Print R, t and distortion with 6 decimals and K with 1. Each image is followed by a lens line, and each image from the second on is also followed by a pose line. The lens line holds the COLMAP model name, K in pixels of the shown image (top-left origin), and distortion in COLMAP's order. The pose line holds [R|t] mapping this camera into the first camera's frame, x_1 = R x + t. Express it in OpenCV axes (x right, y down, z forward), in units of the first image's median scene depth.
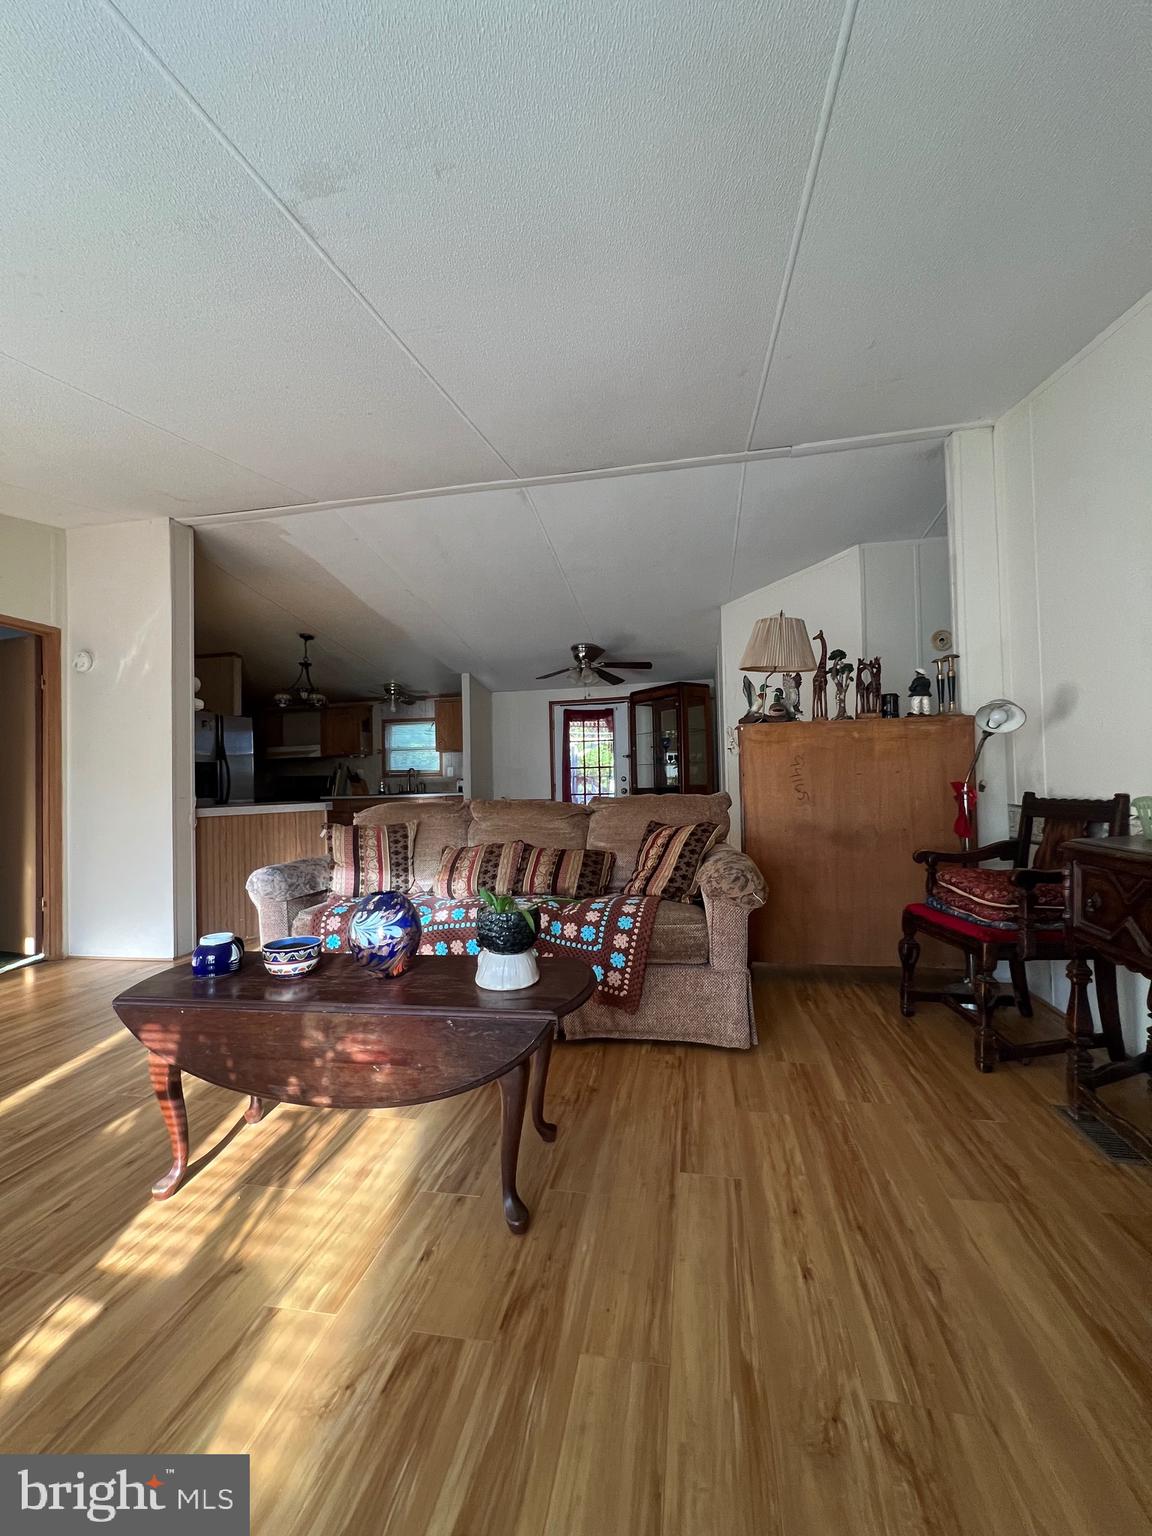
lens RADIAL K [[612.8, 0, 577.5], [0, 612.8, 769.4], [0, 0, 1]] dist [-0.002904, 0.001321]
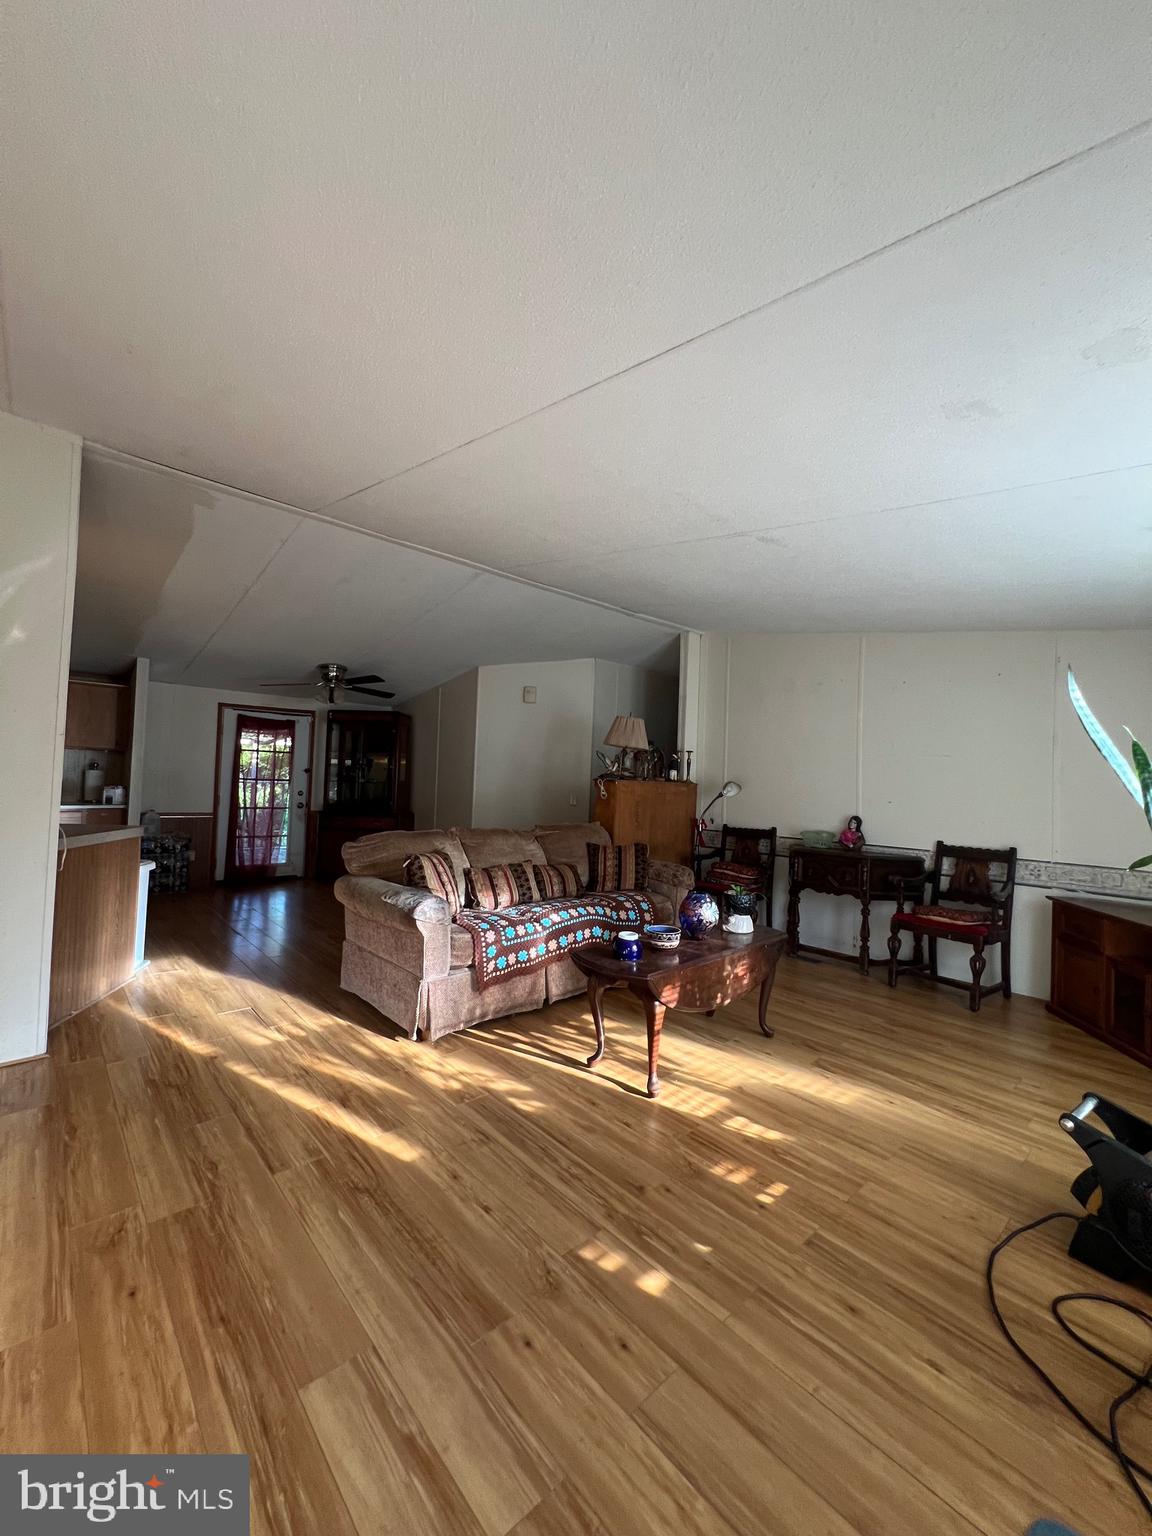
lens RADIAL K [[612.8, 0, 579.2], [0, 612.8, 770.8], [0, 0, 1]] dist [-0.002904, 0.001321]
pose [[0.602007, 0.062369, 0.796051, -1.984889], [-0.061320, 0.997612, -0.031787, -0.076579], [-0.796132, -0.029678, 0.604394, 0.208228]]
